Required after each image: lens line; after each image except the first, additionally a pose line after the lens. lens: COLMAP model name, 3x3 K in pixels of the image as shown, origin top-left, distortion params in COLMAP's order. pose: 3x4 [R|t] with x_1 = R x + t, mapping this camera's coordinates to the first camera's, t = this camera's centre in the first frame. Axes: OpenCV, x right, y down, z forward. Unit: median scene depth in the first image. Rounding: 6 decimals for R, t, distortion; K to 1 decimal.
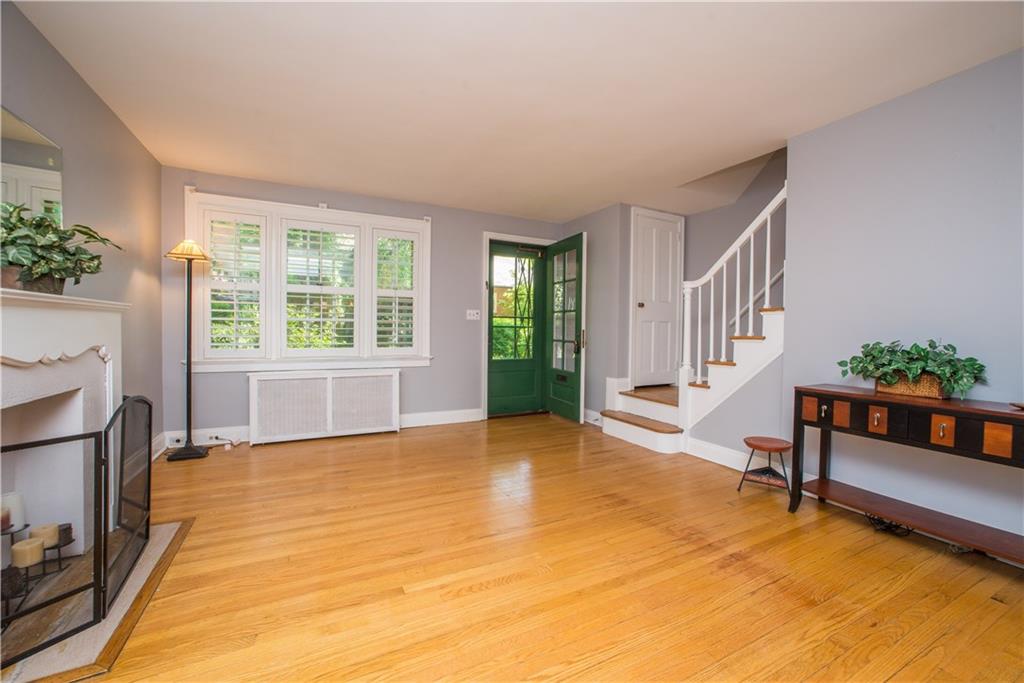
lens RADIAL K [[418.3, 0, 514.5], [0, 418.3, 335.8], [0, 0, 1]] dist [-0.032268, 0.004558]
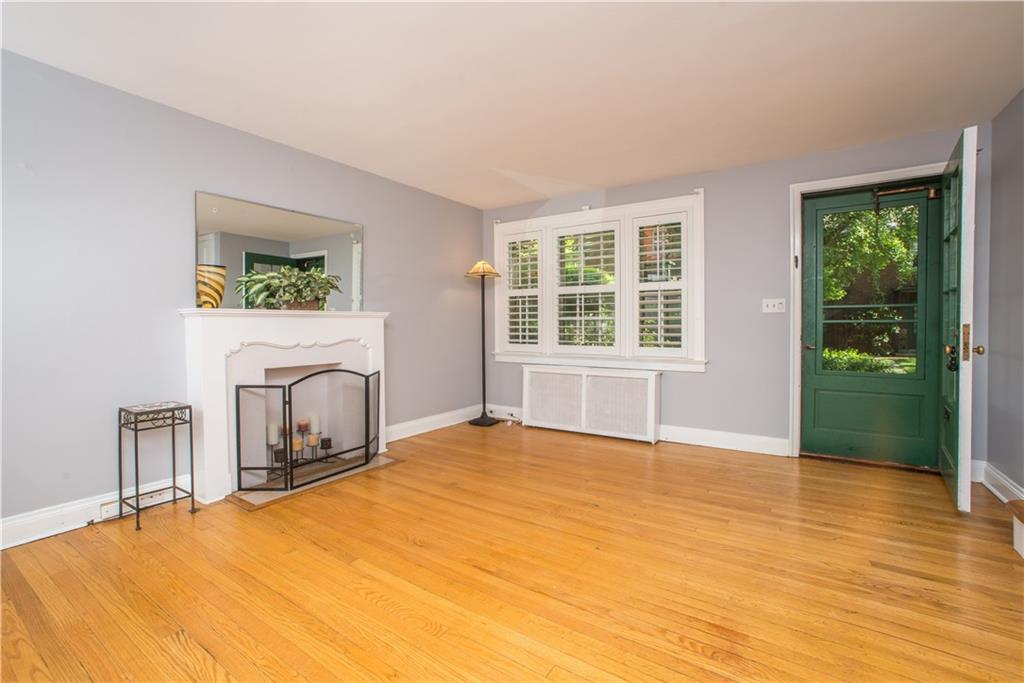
lens RADIAL K [[418.3, 0, 488.7], [0, 418.3, 326.1], [0, 0, 1]] dist [-0.032268, 0.004558]
pose [[0.495490, -0.011273, -0.868540, 0.311960], [-0.006080, 0.999846, -0.016445, -0.000427], [0.868592, 0.013429, 0.495346, 0.267950]]
